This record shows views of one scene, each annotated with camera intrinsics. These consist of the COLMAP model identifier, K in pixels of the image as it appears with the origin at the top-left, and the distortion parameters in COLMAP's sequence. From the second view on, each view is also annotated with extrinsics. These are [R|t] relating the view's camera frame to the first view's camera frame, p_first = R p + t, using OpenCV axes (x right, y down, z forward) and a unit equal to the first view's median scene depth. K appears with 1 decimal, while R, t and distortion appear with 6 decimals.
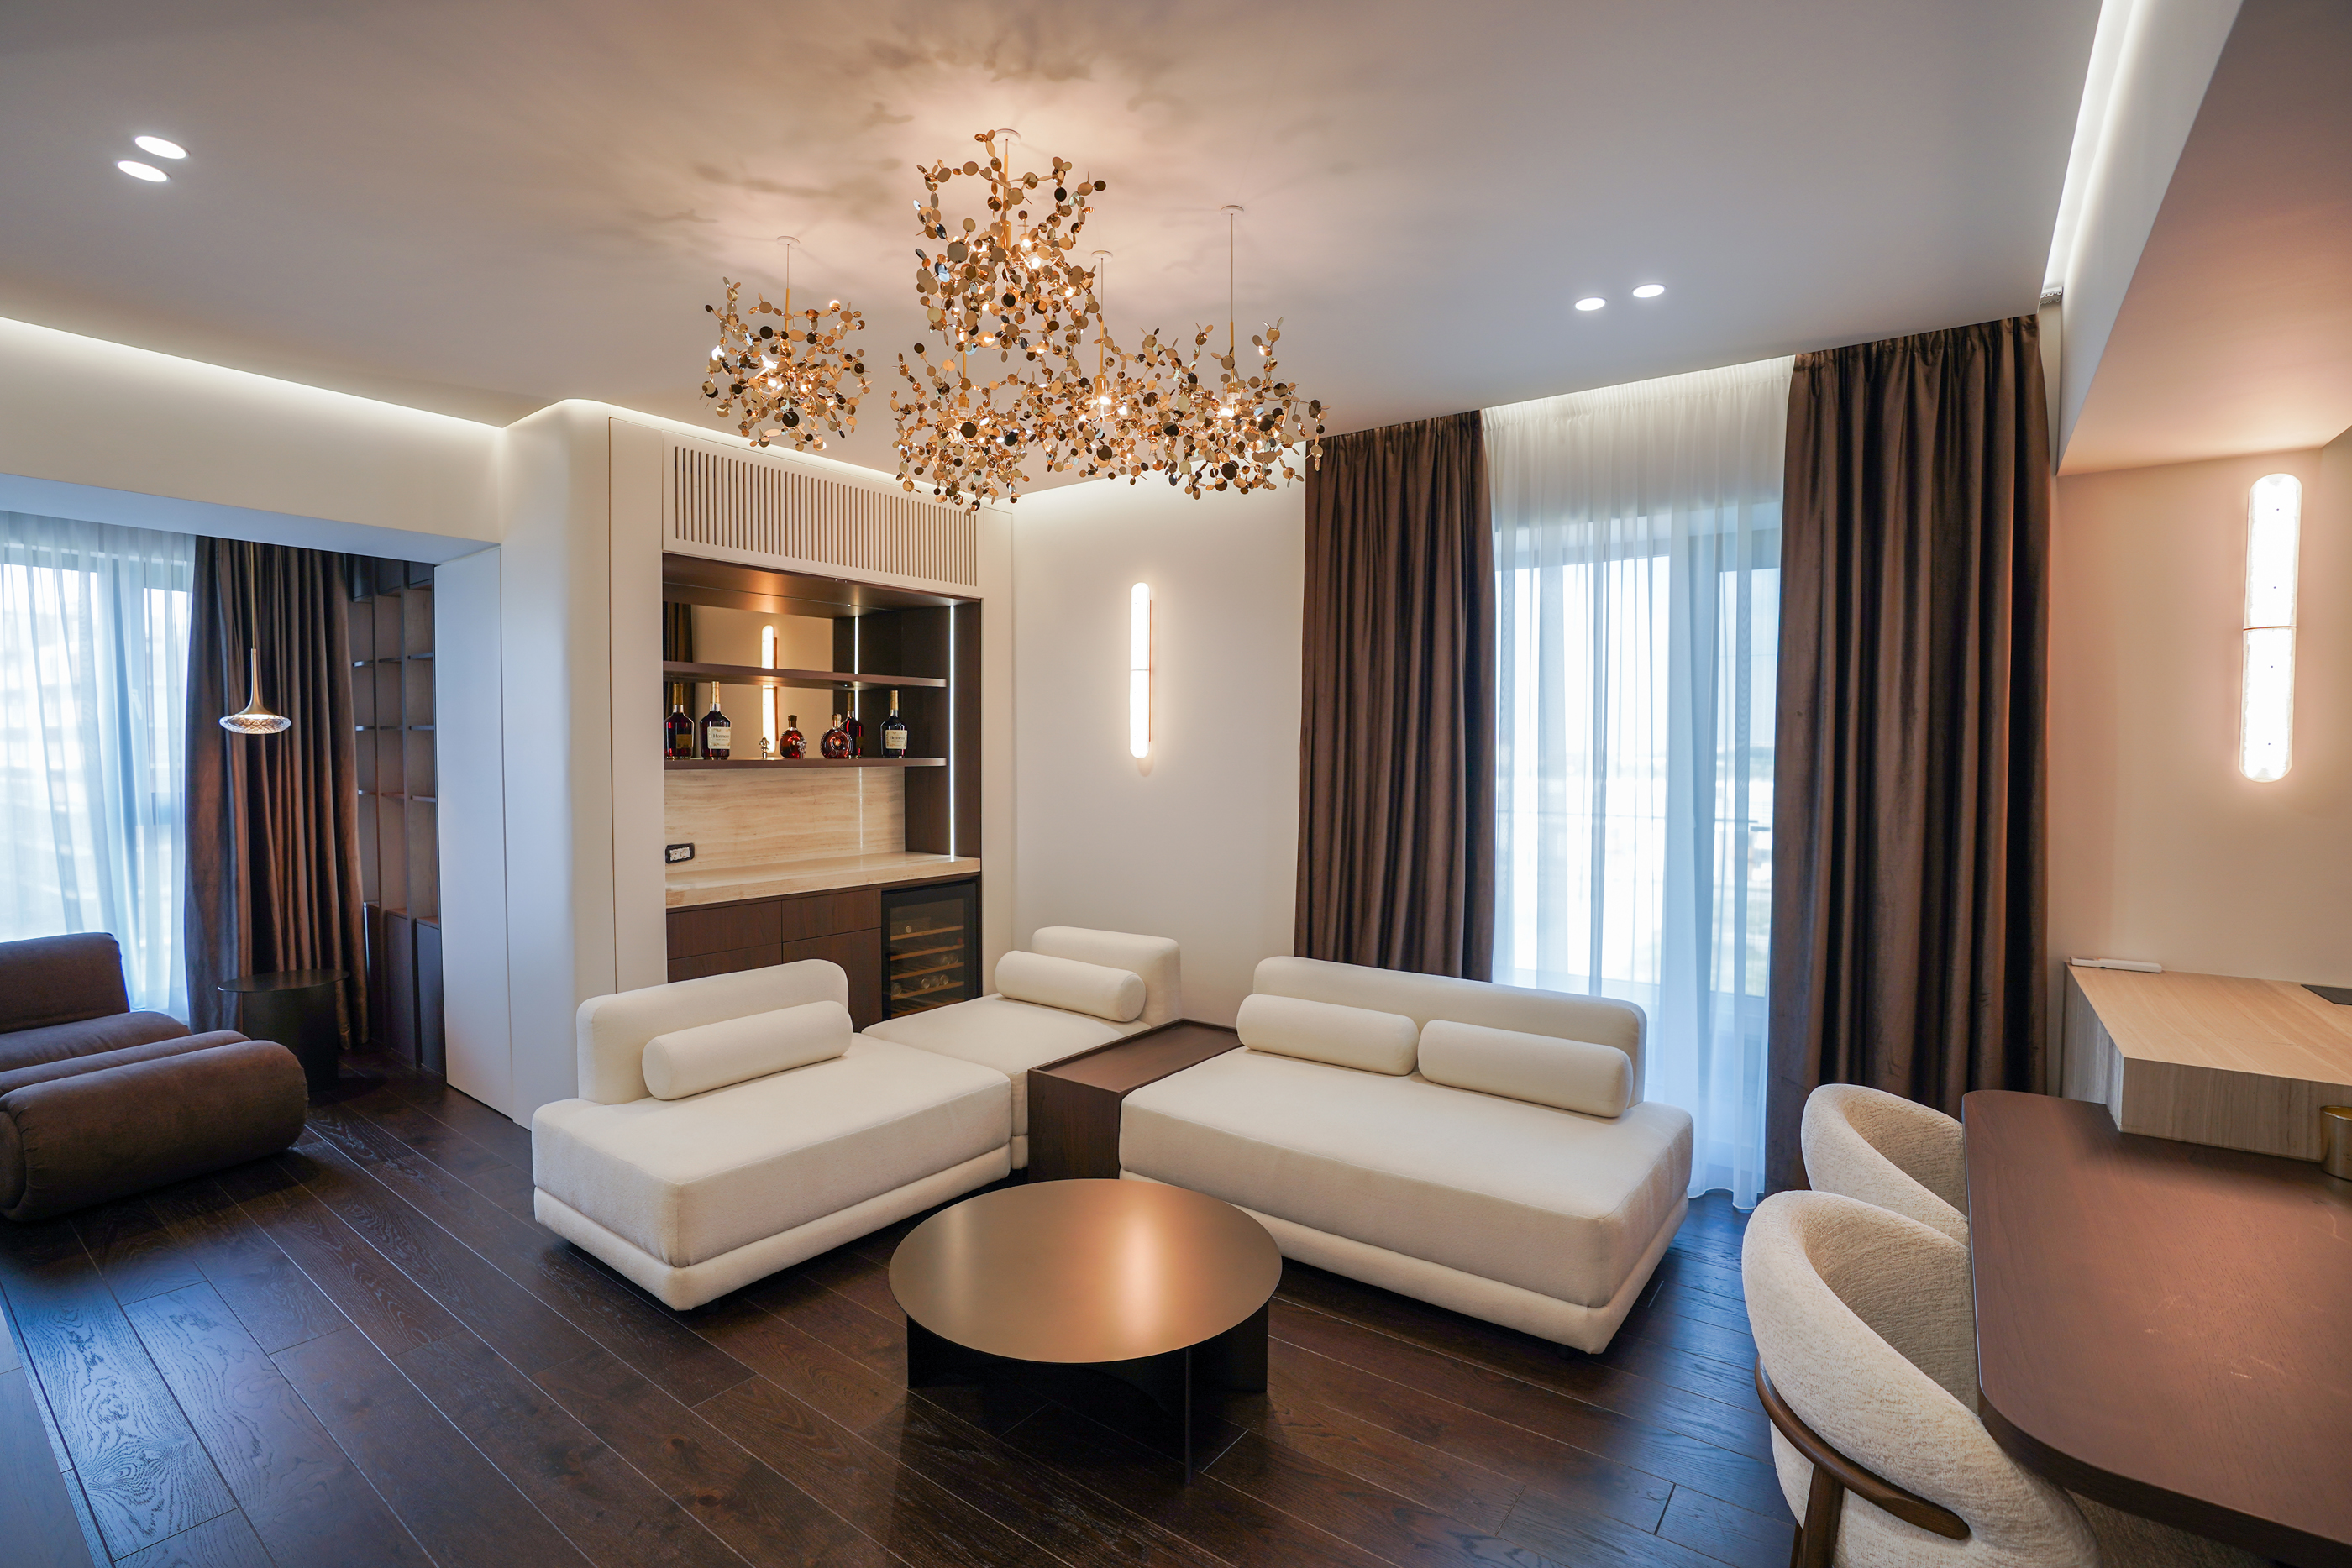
lens RADIAL K [[1078.3, 0, 1167.9], [0, 1078.3, 794.1], [0, 0, 1]] dist [-0.062538, 0.018712]
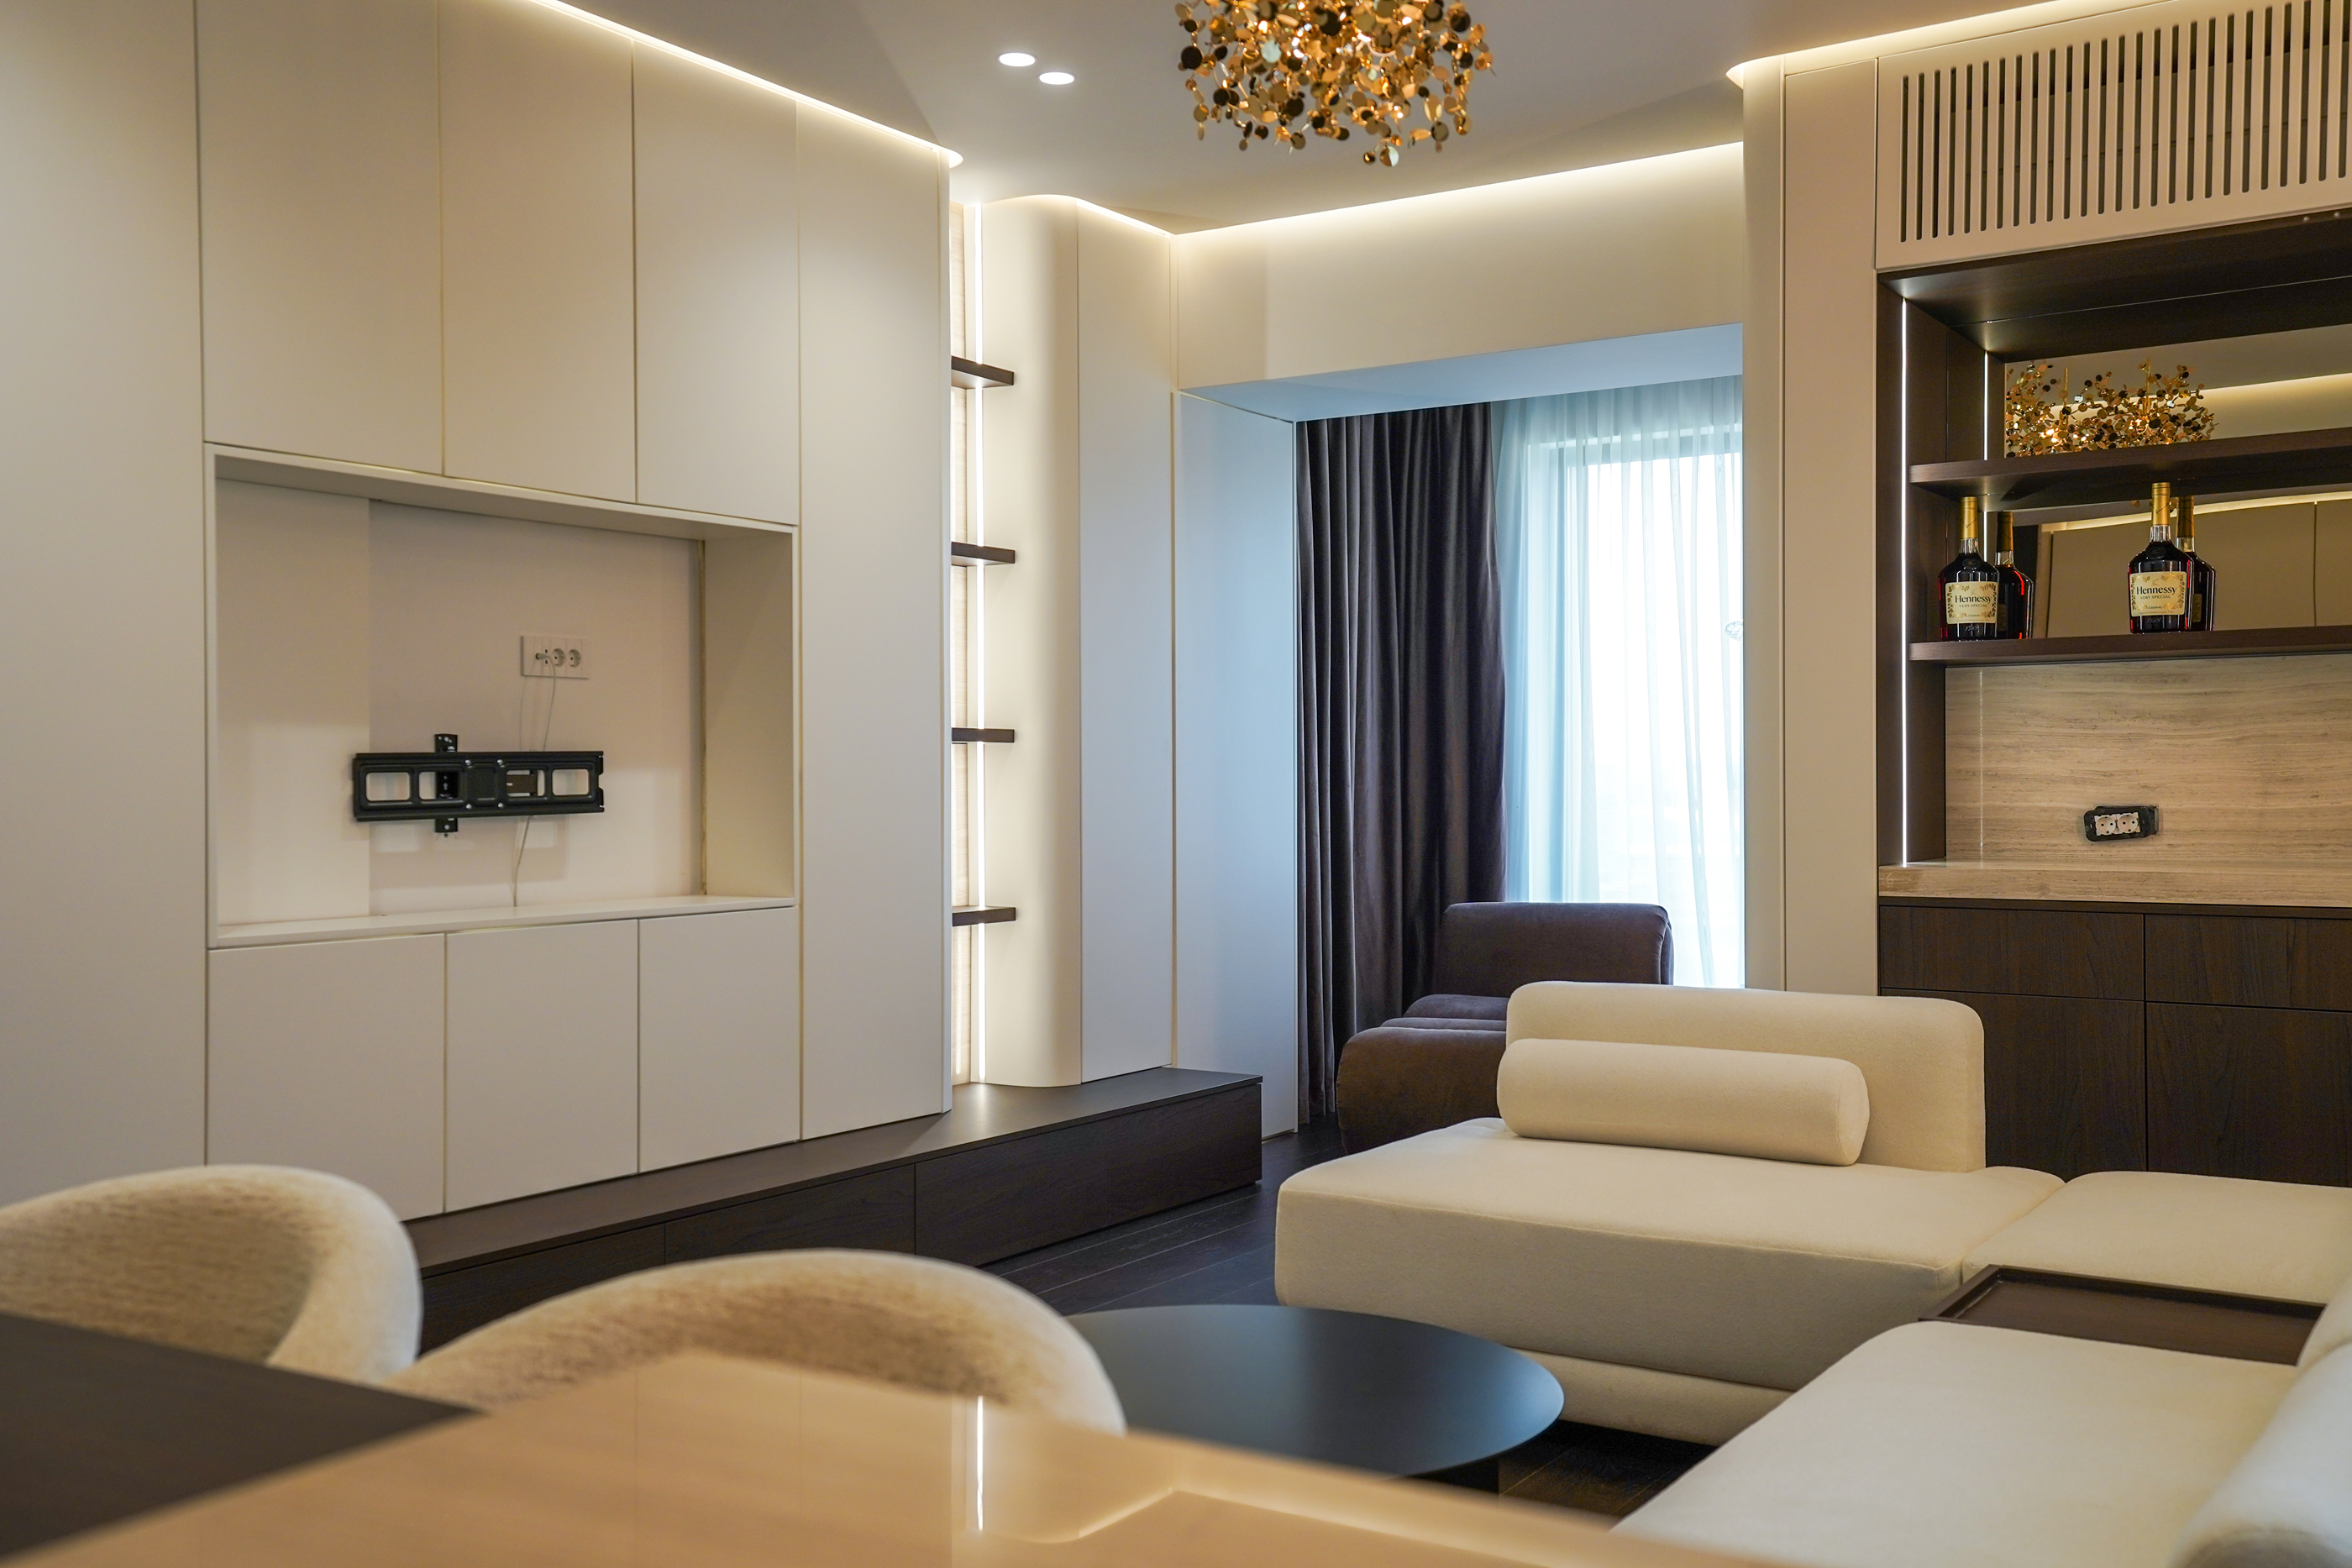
lens RADIAL K [[2208.9, 0, 1152.3], [0, 2208.9, 786.3], [0, 0, 1]] dist [0.070359, 0.000000]
pose [[0.055886, -0.003471, -0.998431, 0.734412], [-0.035890, 0.999341, -0.005483, 0.072990], [0.997792, 0.036140, 0.055724, 0.567343]]
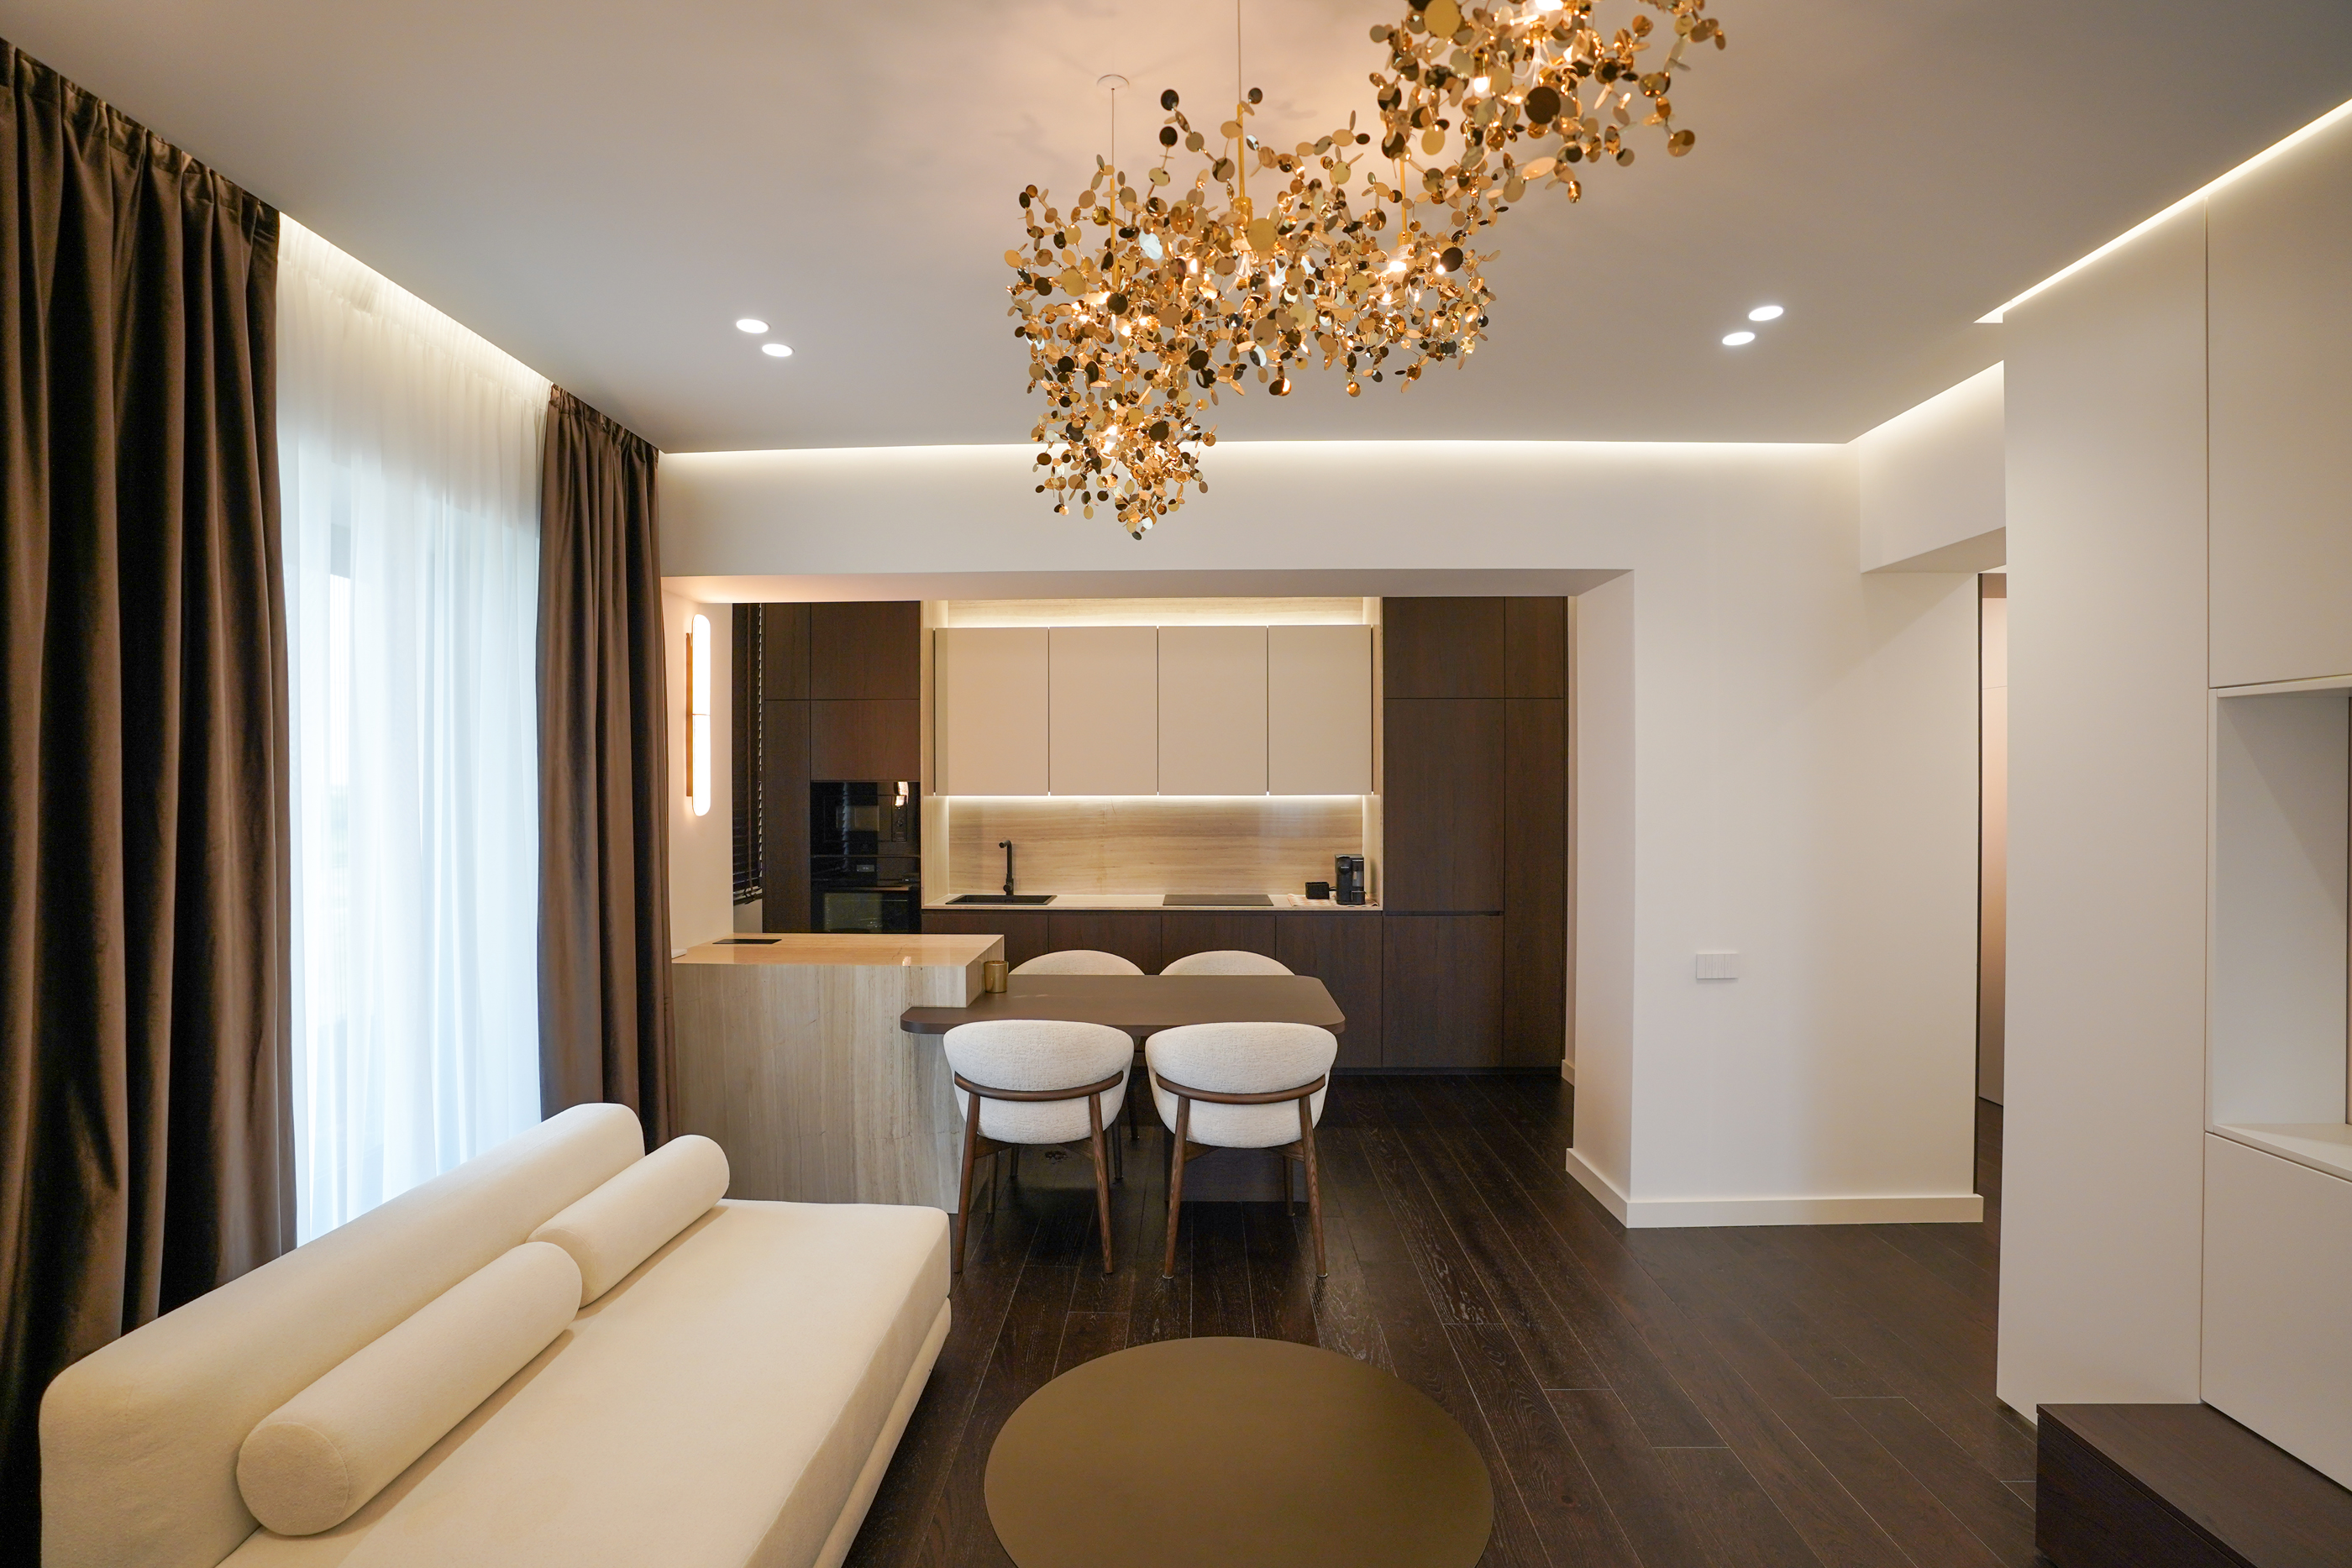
lens RADIAL K [[1078.3, 0, 1162.4], [0, 1078.3, 796.5], [0, 0, 1]] dist [-0.062538, 0.018712]
pose [[-0.571306, -0.013971, 0.820618, -0.432771], [0.031475, 0.998747, 0.038917, -0.055729], [-0.820133, 0.048062, -0.570150, 0.942489]]
